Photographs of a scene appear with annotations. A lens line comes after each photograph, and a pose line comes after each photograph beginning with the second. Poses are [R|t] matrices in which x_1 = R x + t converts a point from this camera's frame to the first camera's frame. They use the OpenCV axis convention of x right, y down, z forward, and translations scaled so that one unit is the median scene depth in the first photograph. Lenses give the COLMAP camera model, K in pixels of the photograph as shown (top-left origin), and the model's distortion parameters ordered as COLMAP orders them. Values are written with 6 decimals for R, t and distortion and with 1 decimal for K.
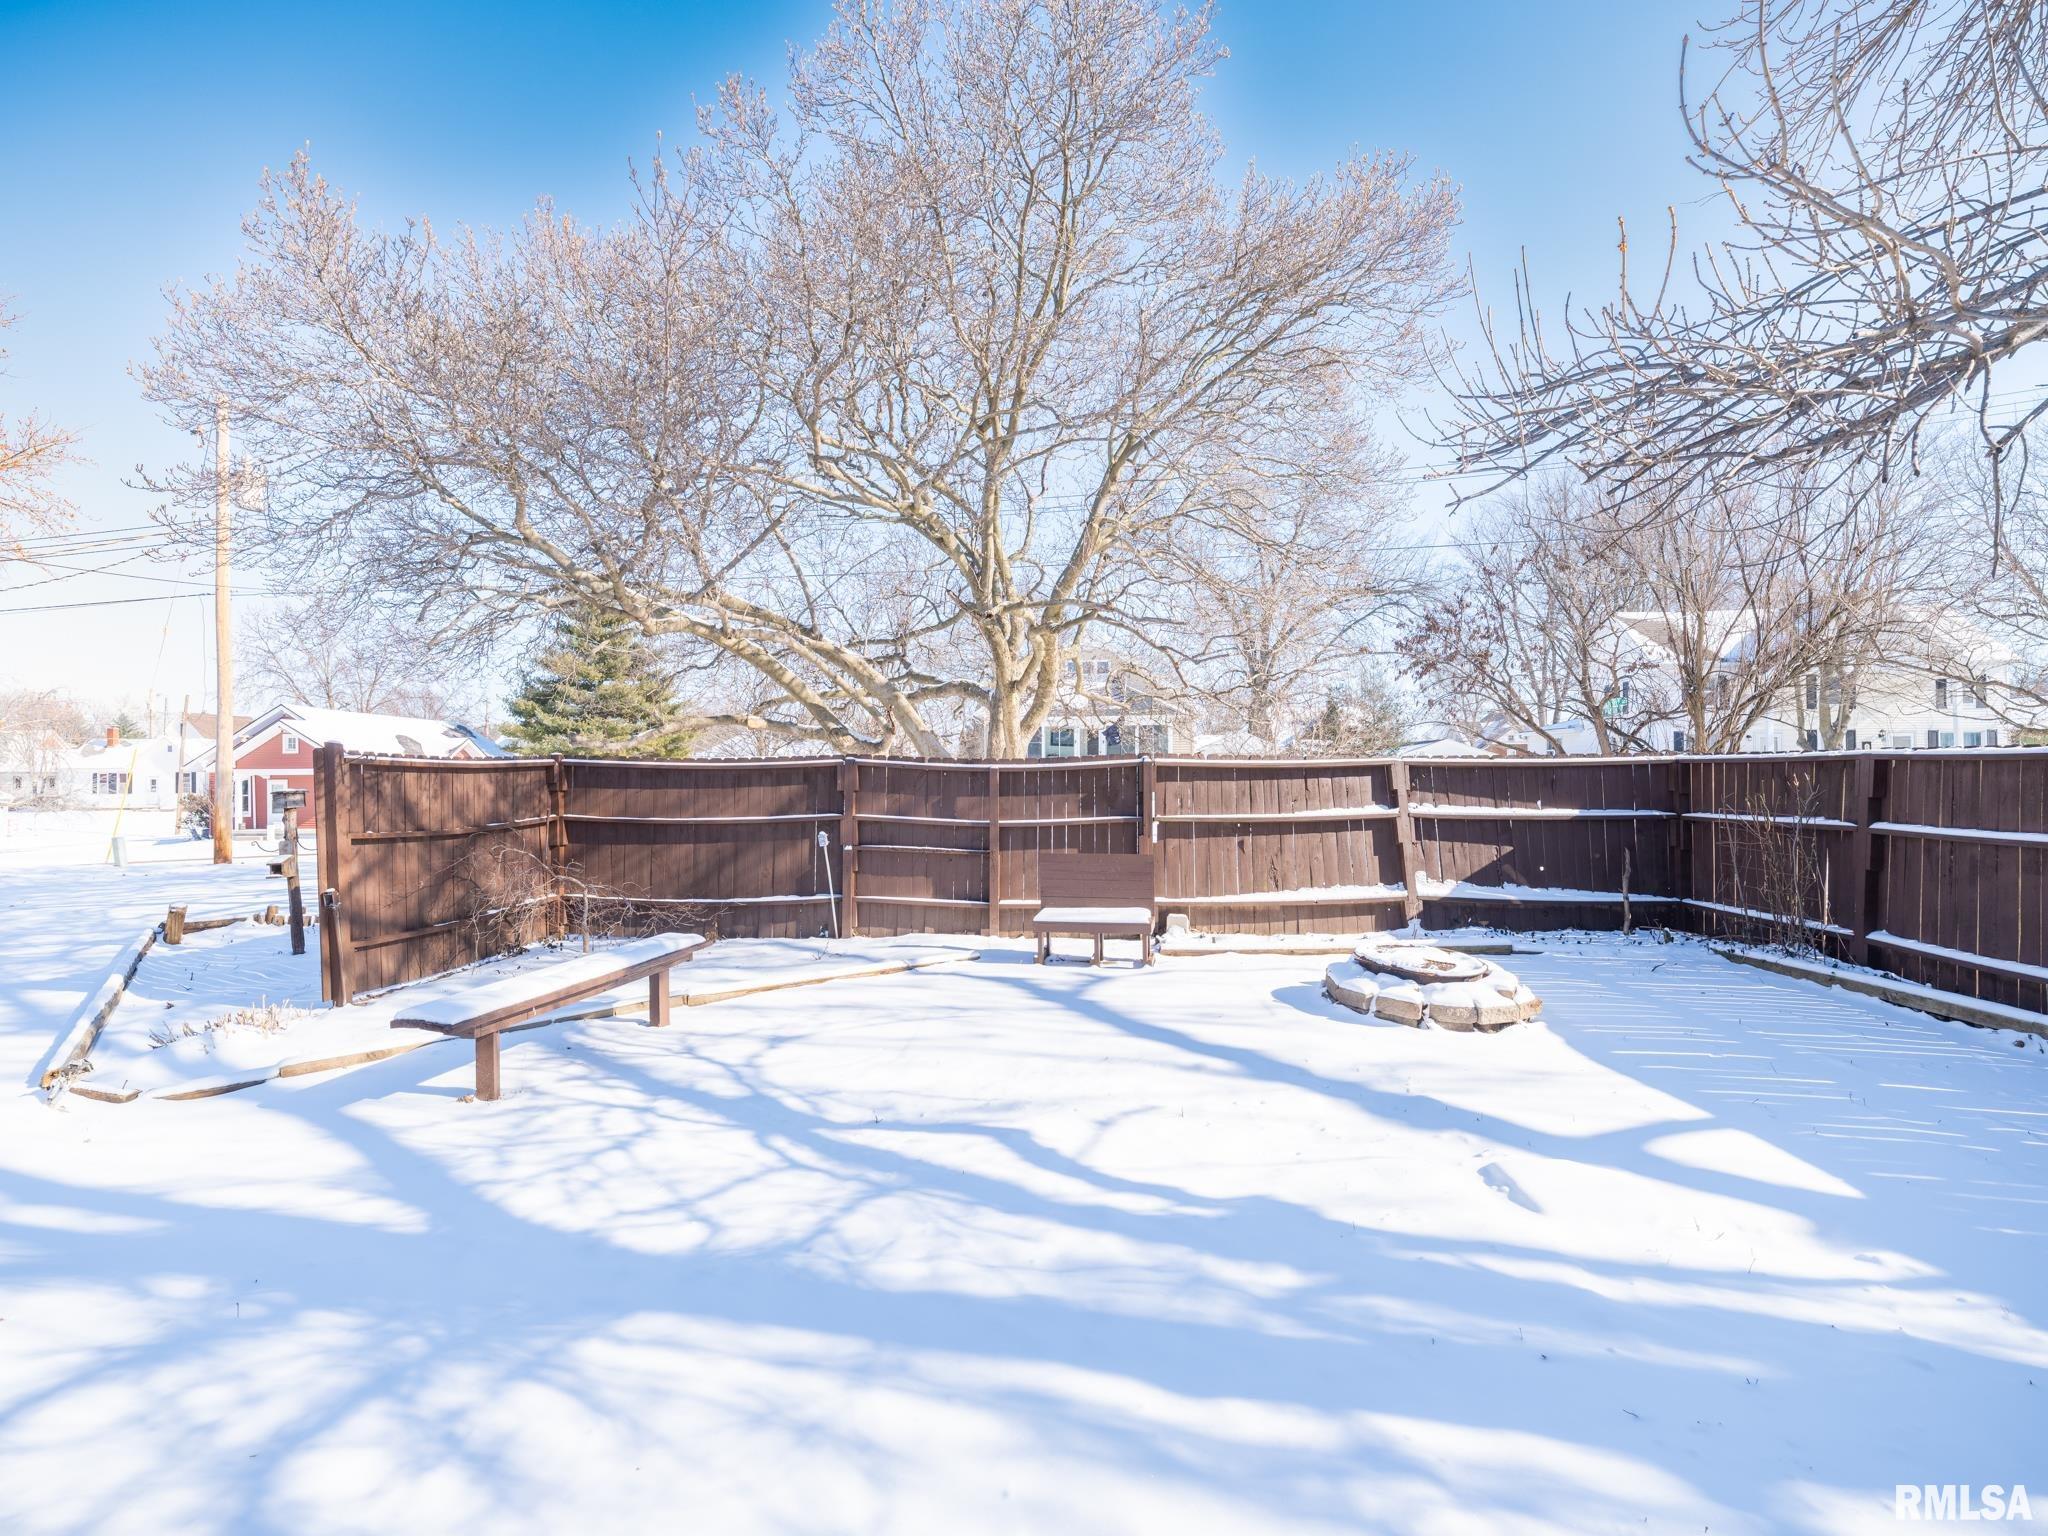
lens RADIAL K [[958.9, 0, 1002.0], [0, 958.9, 773.0], [0, 0, 1]] dist [-0.002831, 0.000852]
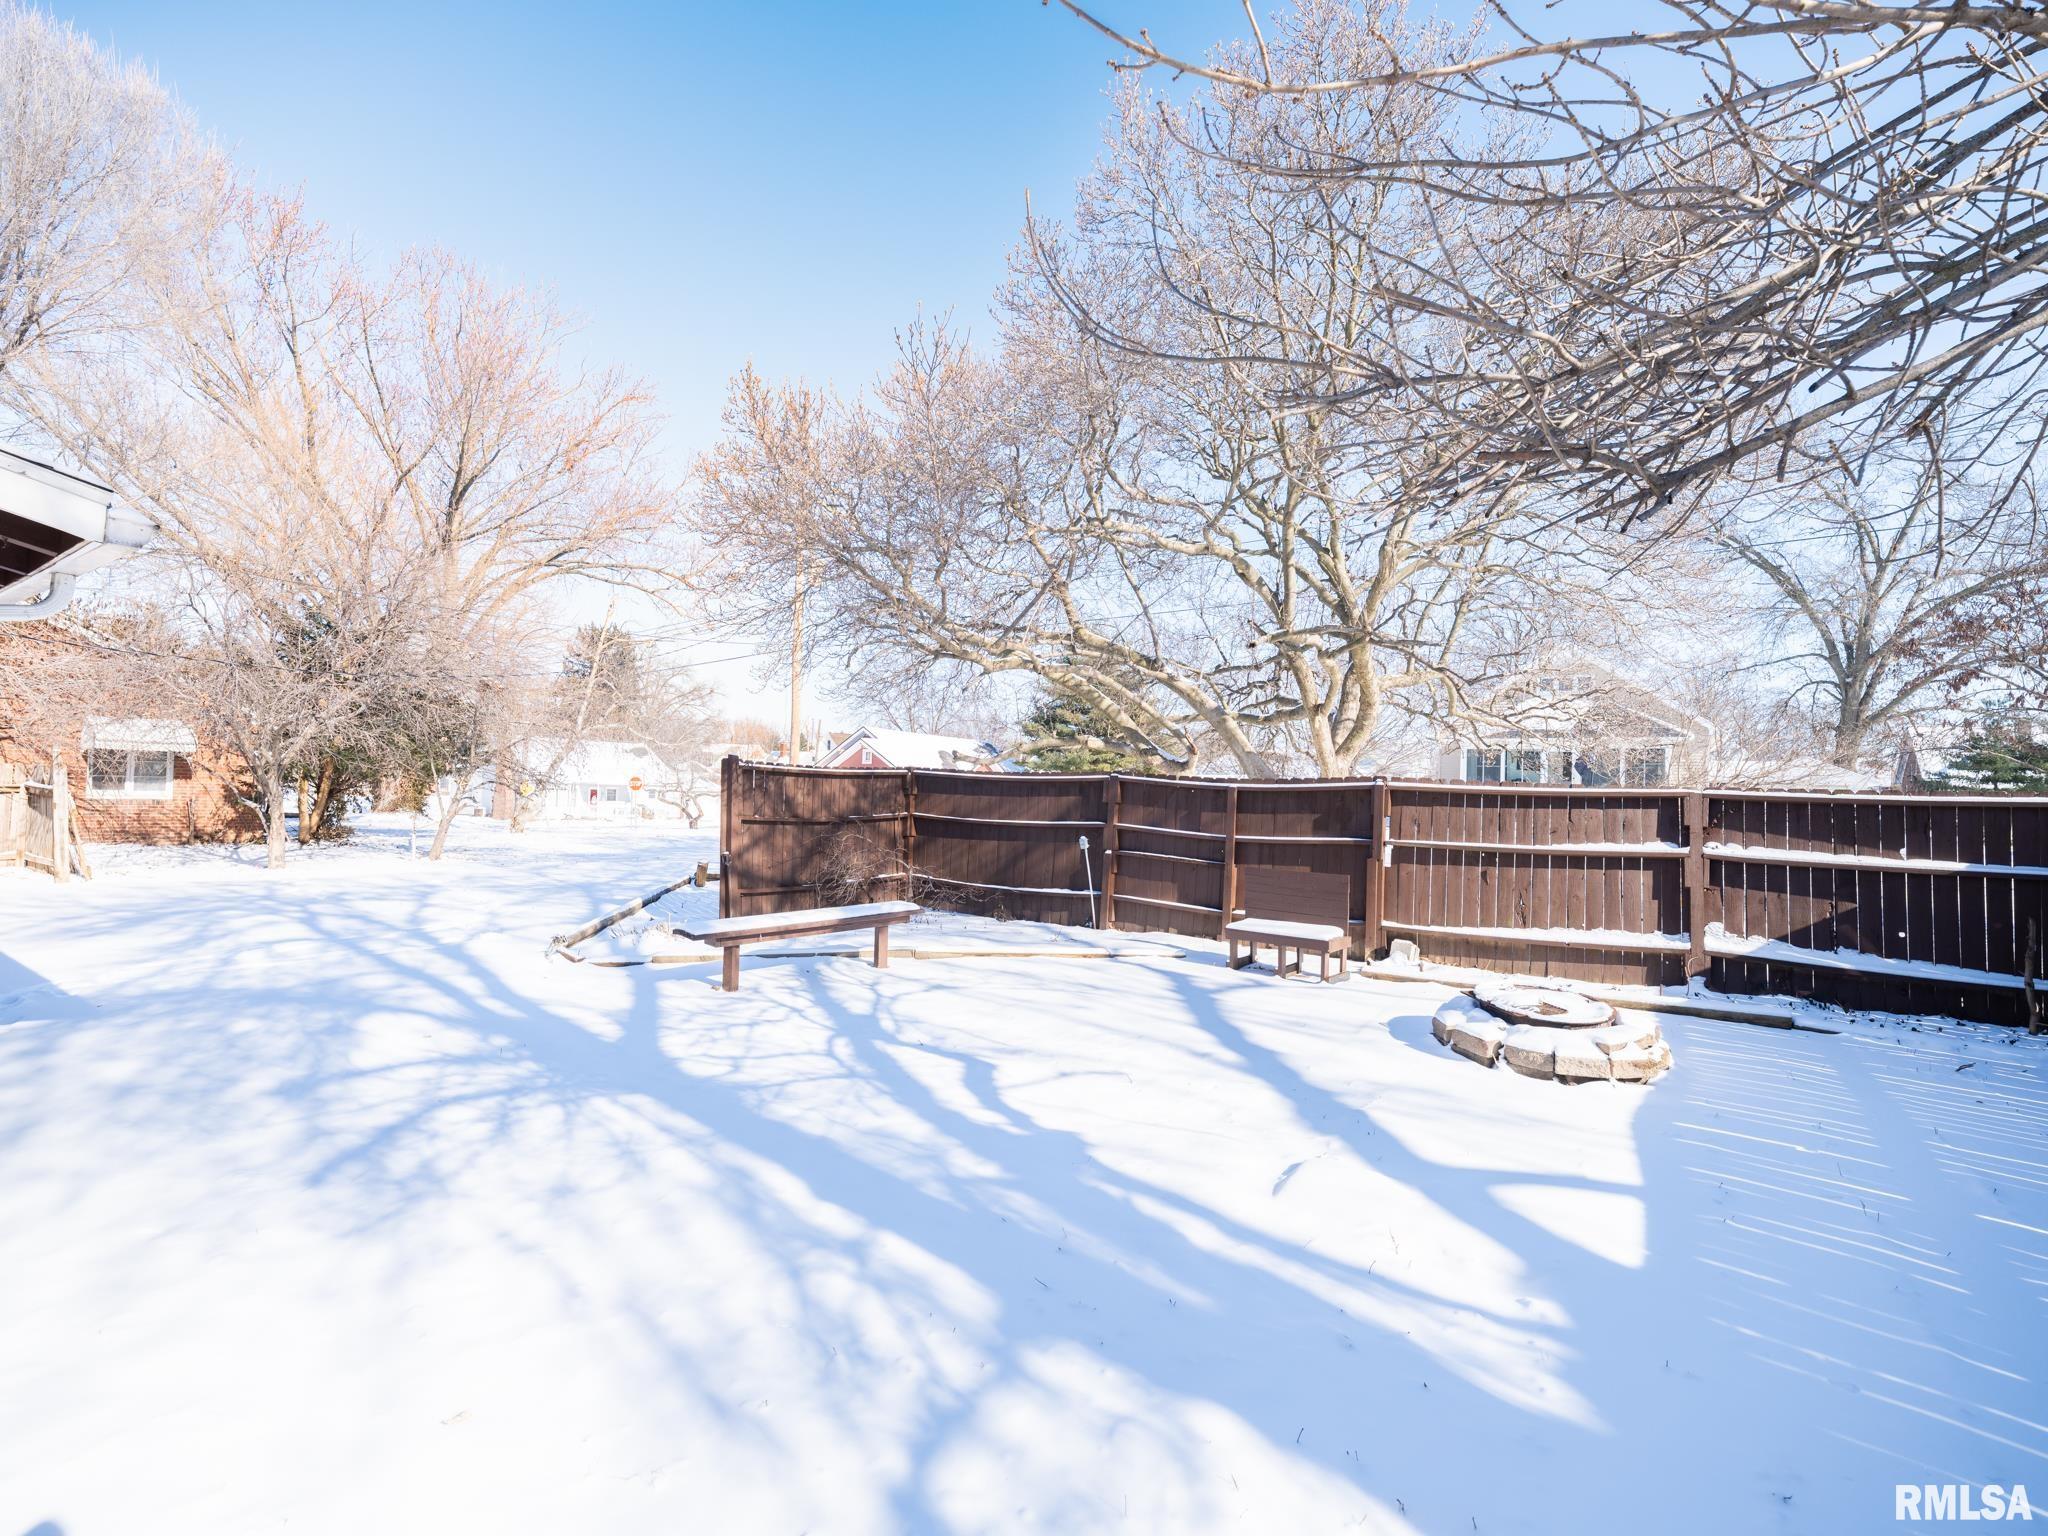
lens RADIAL K [[929.7, 0, 1016.3], [0, 929.7, 763.0], [0, 0, 1]] dist [-0.002239, 0.000696]
pose [[0.866754, 0.017358, -0.498433, 0.308848], [-0.032446, 0.999240, -0.021623, -0.001426], [0.497679, 0.034914, 0.866658, -0.033141]]
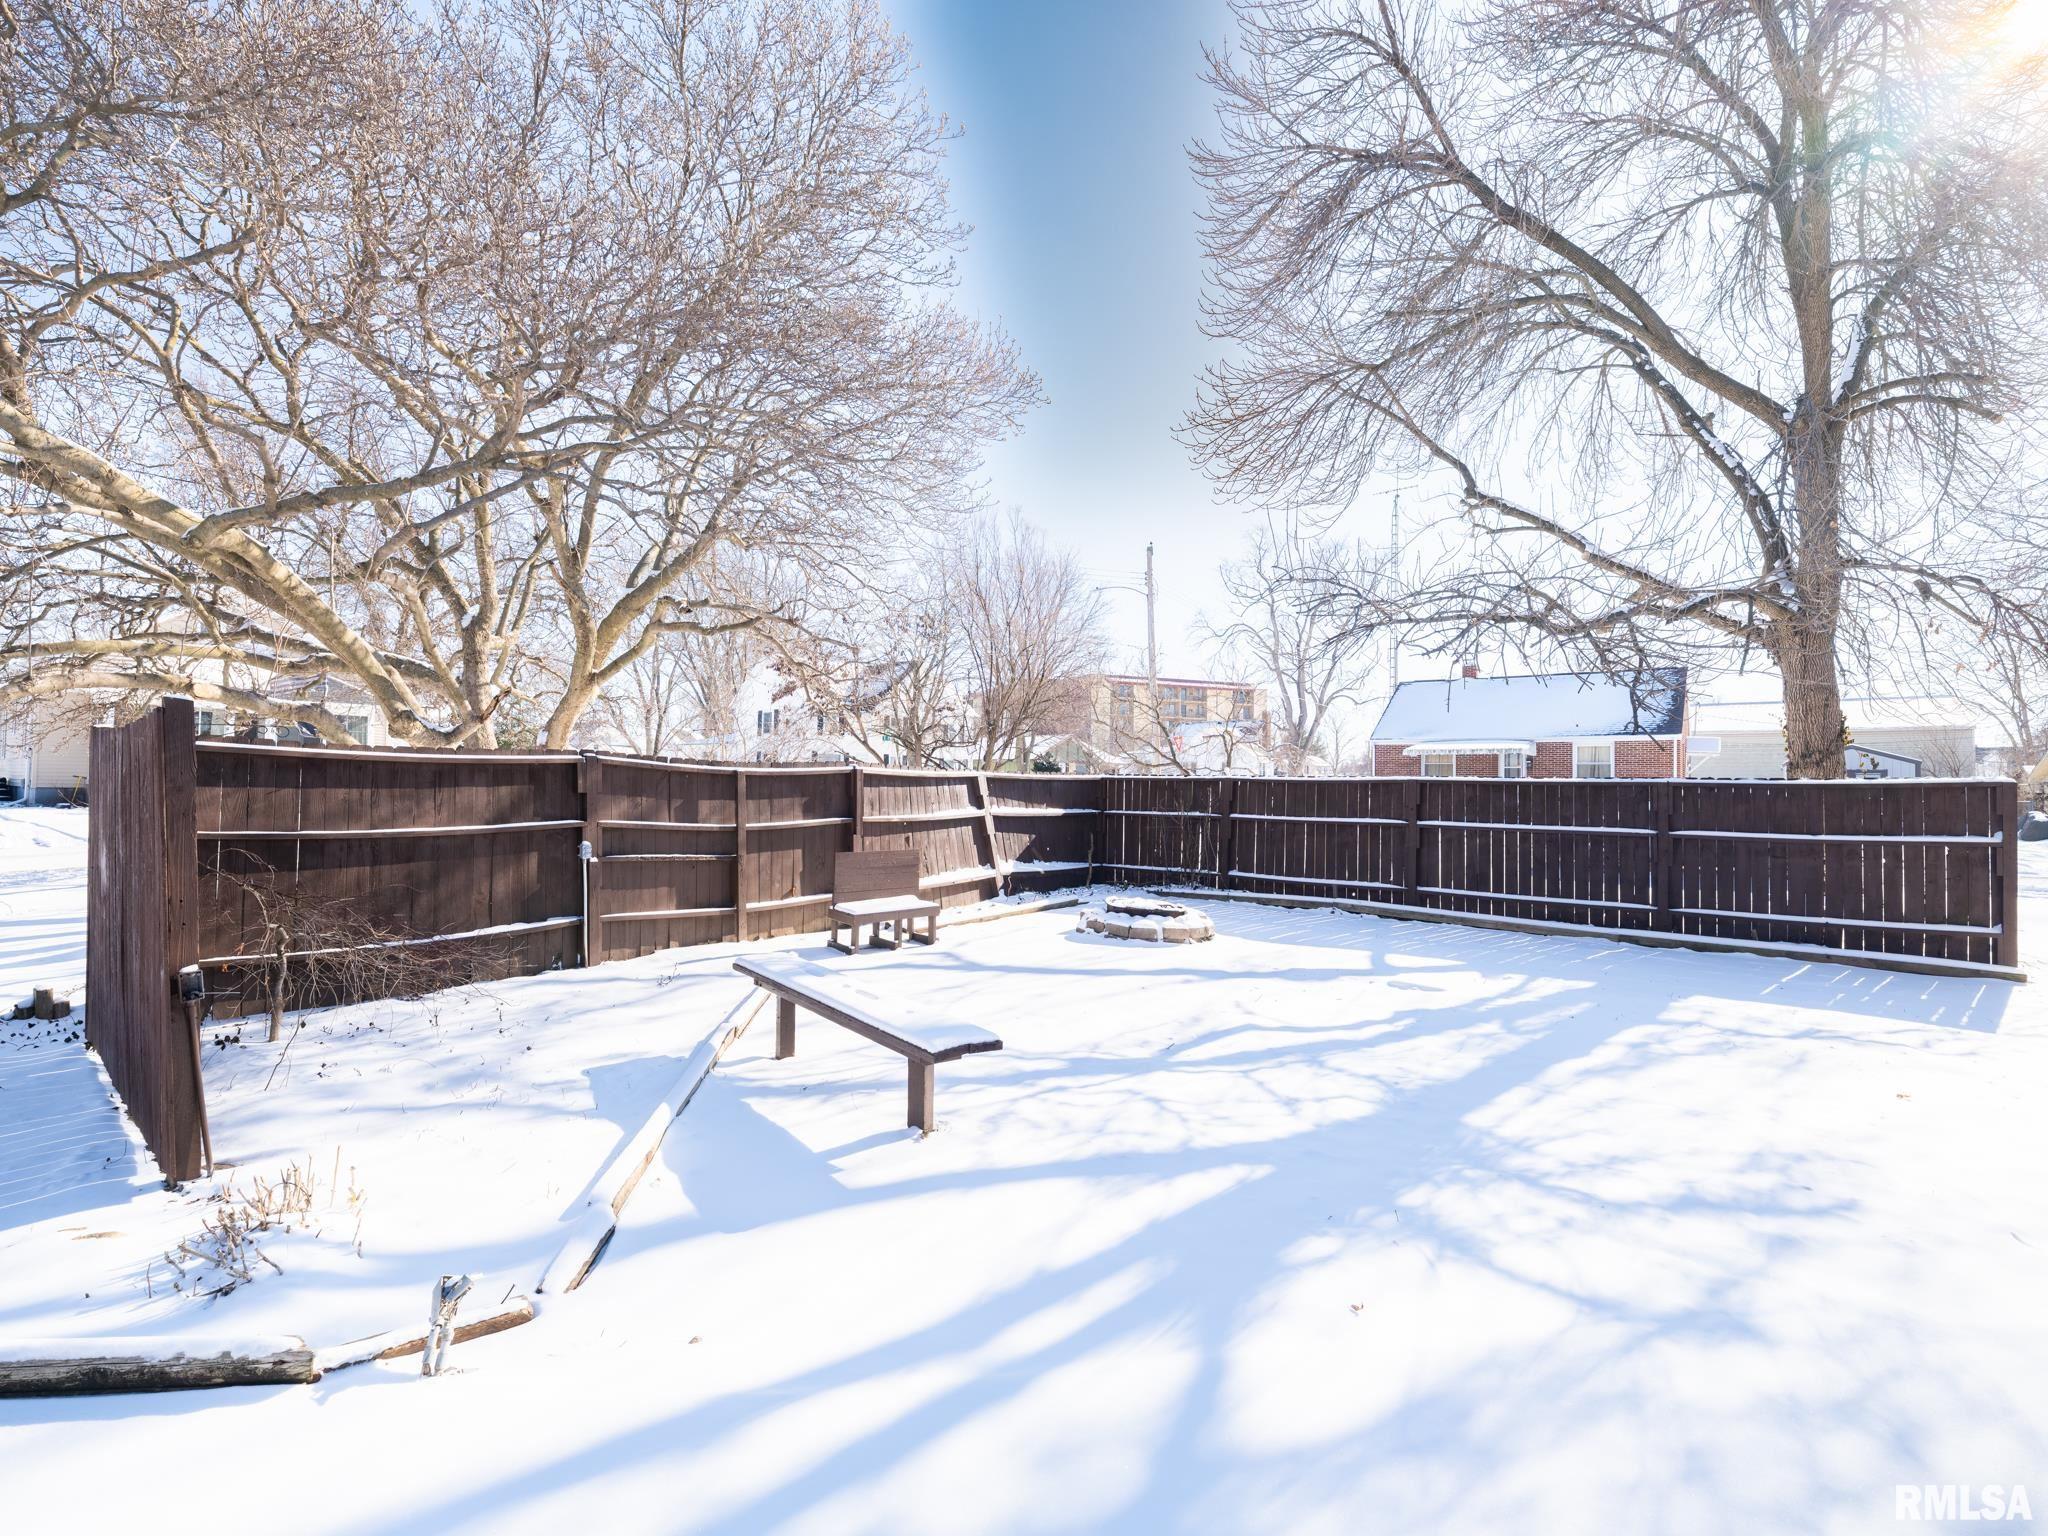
lens RADIAL K [[923.2, 0, 1021.1], [0, 923.2, 768.1], [0, 0, 1]] dist [-0.003256, 0.001332]
pose [[0.563721, 0.029705, 0.825431, -0.642104], [-0.019291, 0.999554, -0.022796, 0.007874], [-0.825740, -0.003073, 0.564042, 0.229225]]
